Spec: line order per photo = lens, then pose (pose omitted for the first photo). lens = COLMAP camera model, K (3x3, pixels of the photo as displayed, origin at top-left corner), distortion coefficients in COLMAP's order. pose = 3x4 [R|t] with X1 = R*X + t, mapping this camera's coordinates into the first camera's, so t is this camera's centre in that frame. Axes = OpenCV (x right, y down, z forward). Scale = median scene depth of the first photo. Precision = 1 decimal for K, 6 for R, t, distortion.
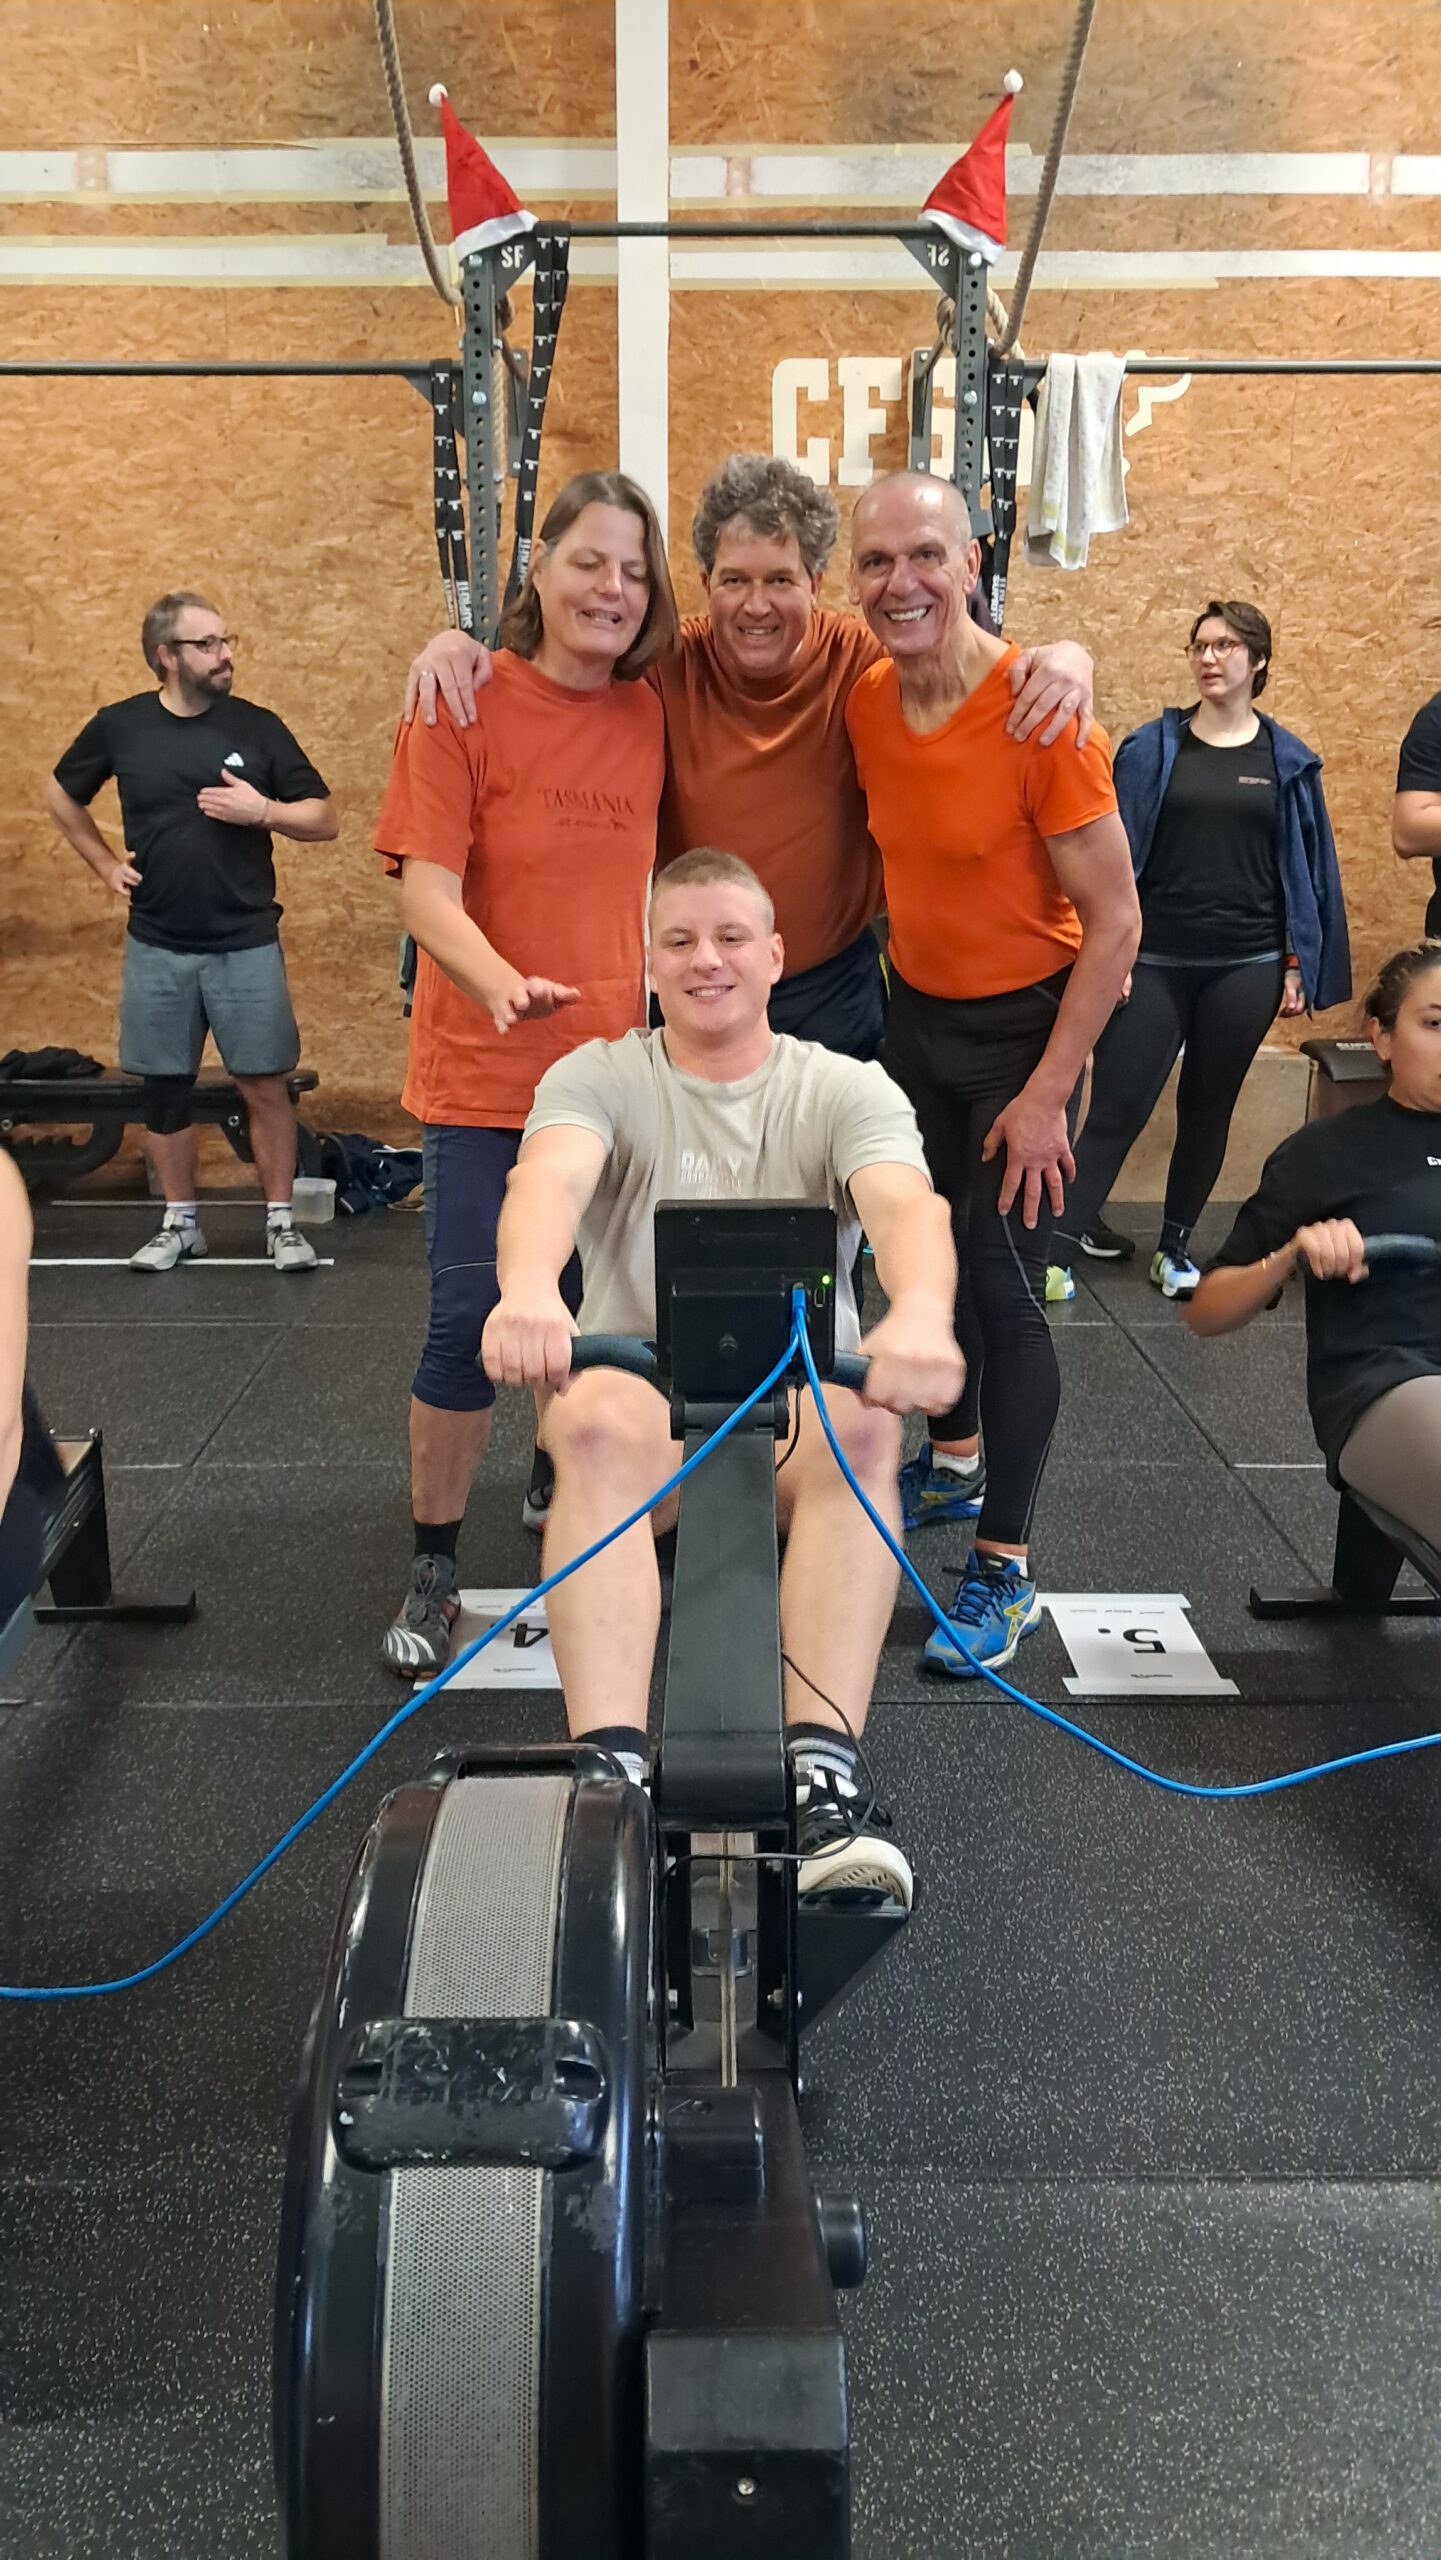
lens RADIAL K [[1916.4, 0, 720.5], [0, 1916.4, 1280.0], [0, 0, 1]] dist [0.019891, -0.049565]
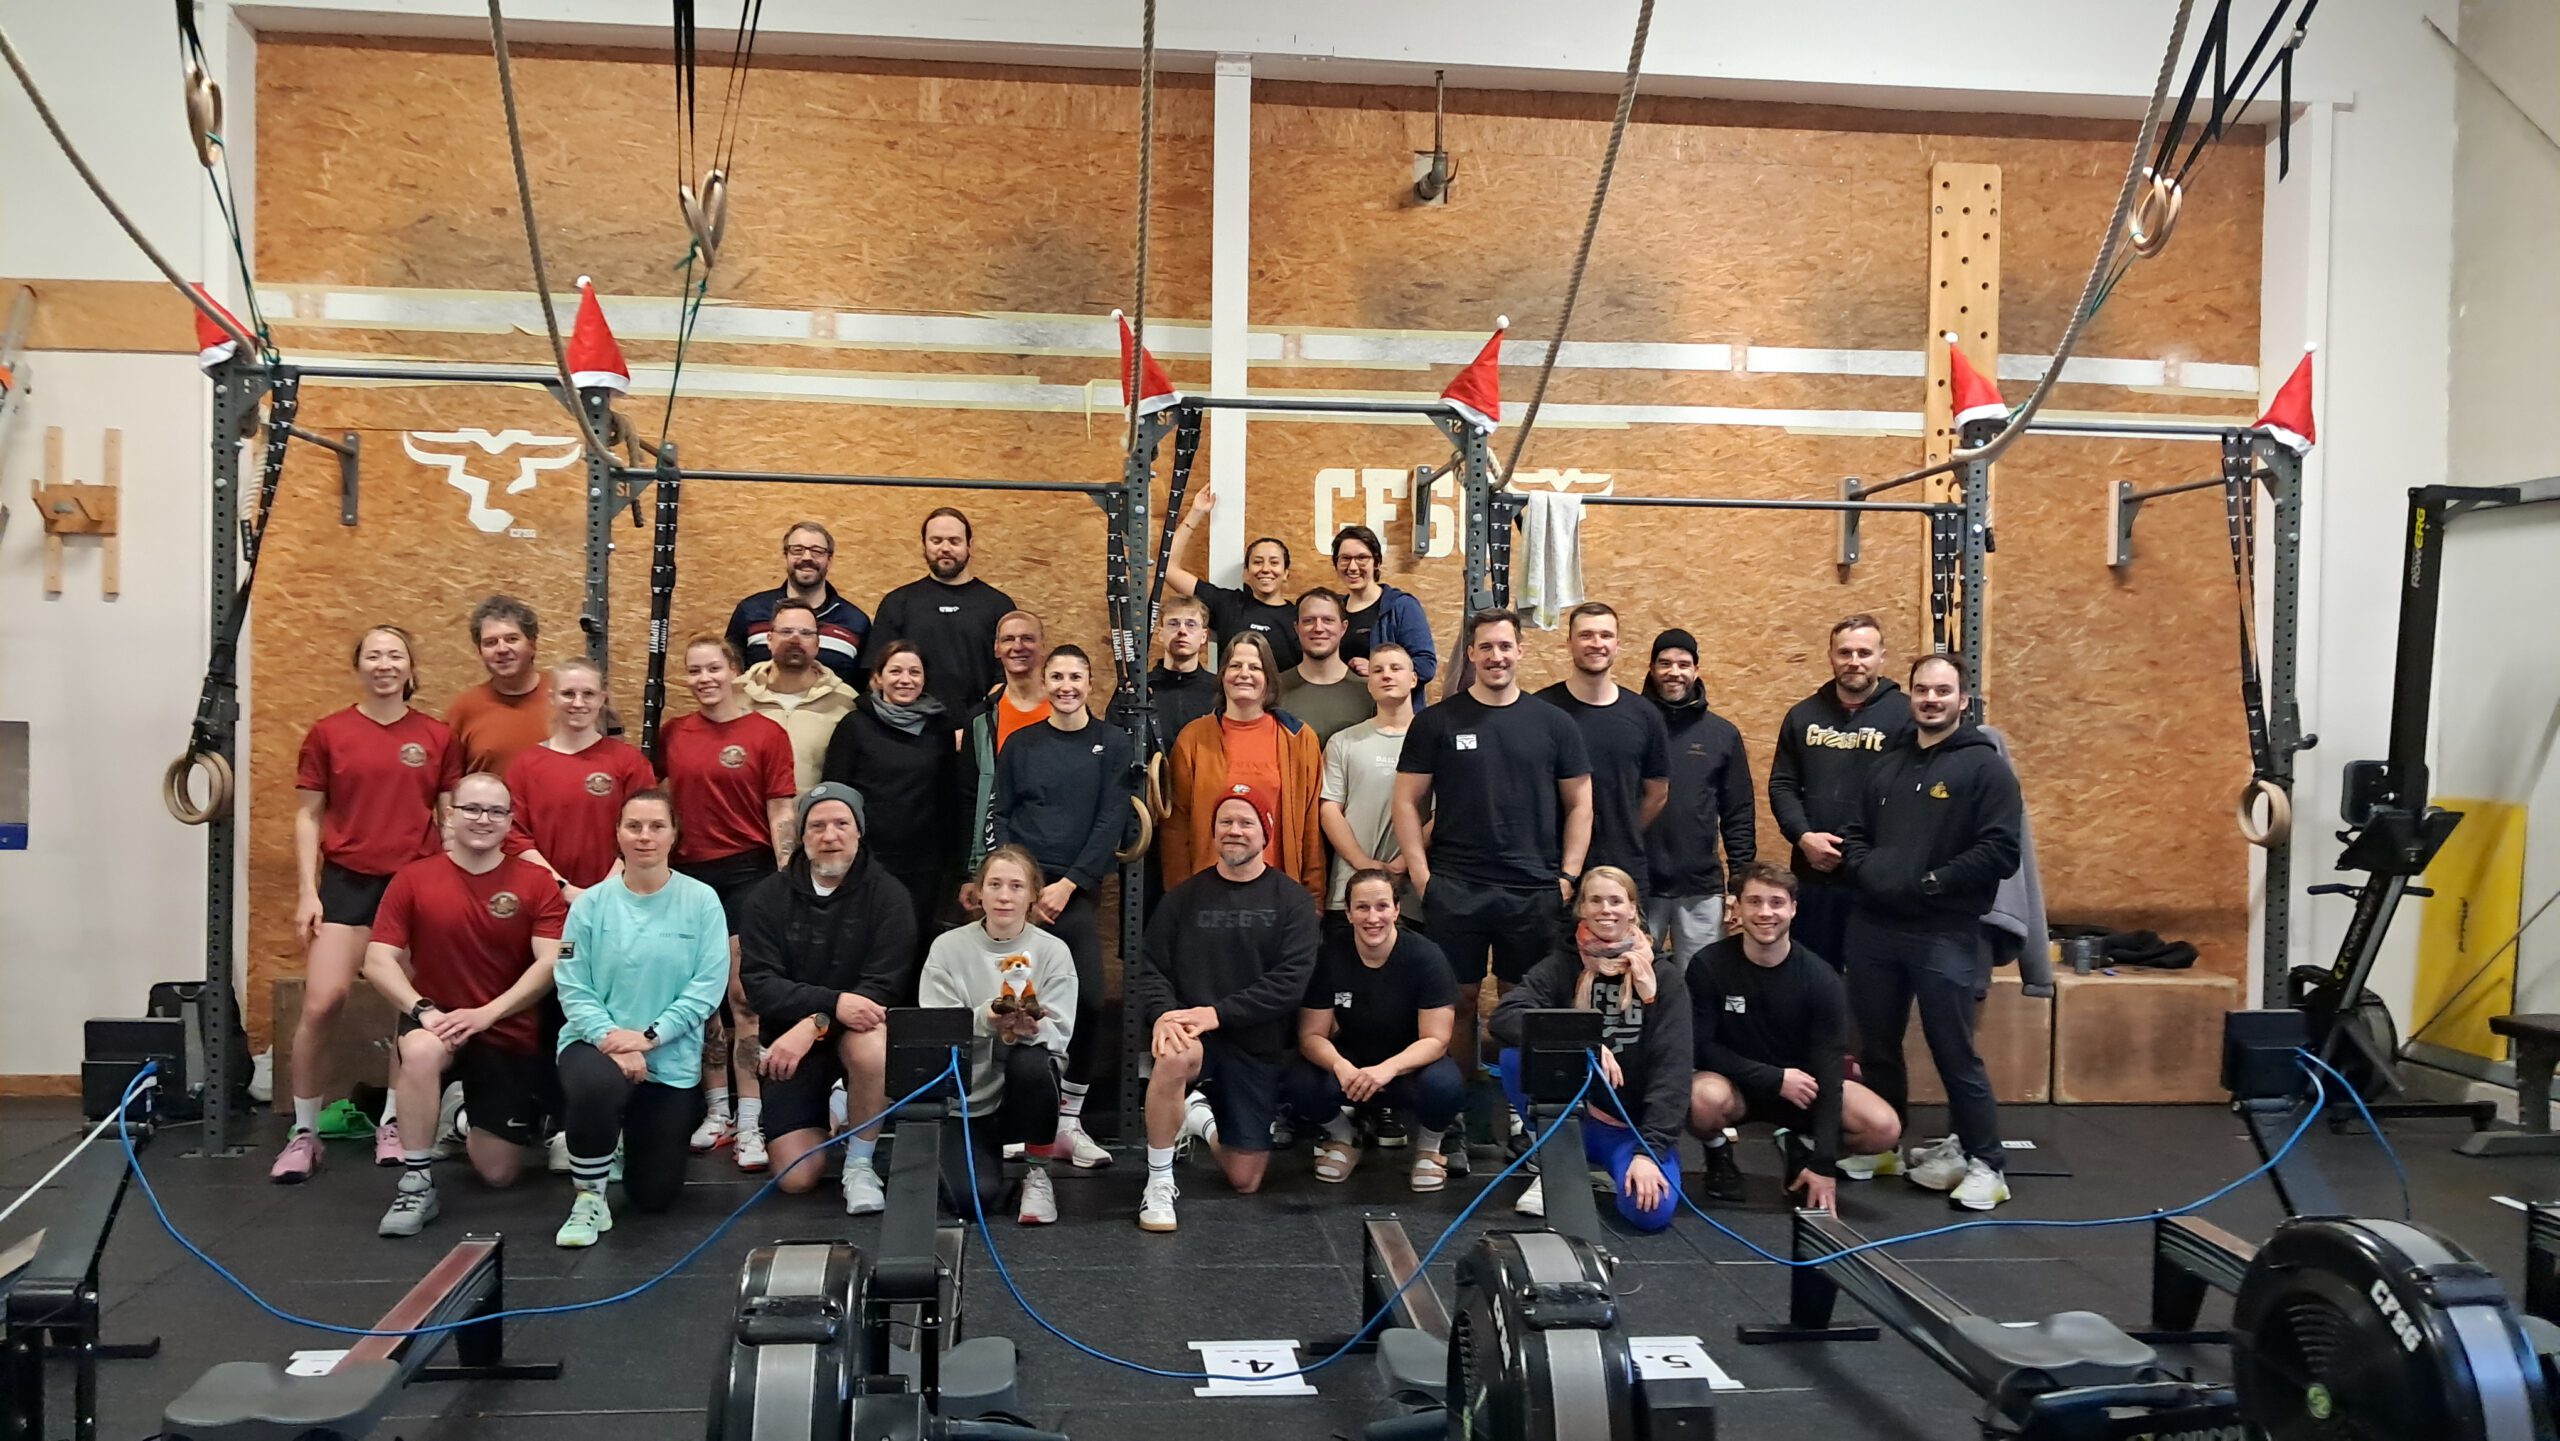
lens RADIAL K [[1916.4, 0, 1280.0], [0, 1916.4, 720.5], [0, 0, 1]] dist [0.019891, -0.049565]
pose [[0.996179, 0.020307, 0.084944, -0.112693], [0.002322, 0.966091, -0.258192, 0.050423], [-0.087307, 0.257403, 0.962352, -0.277794]]
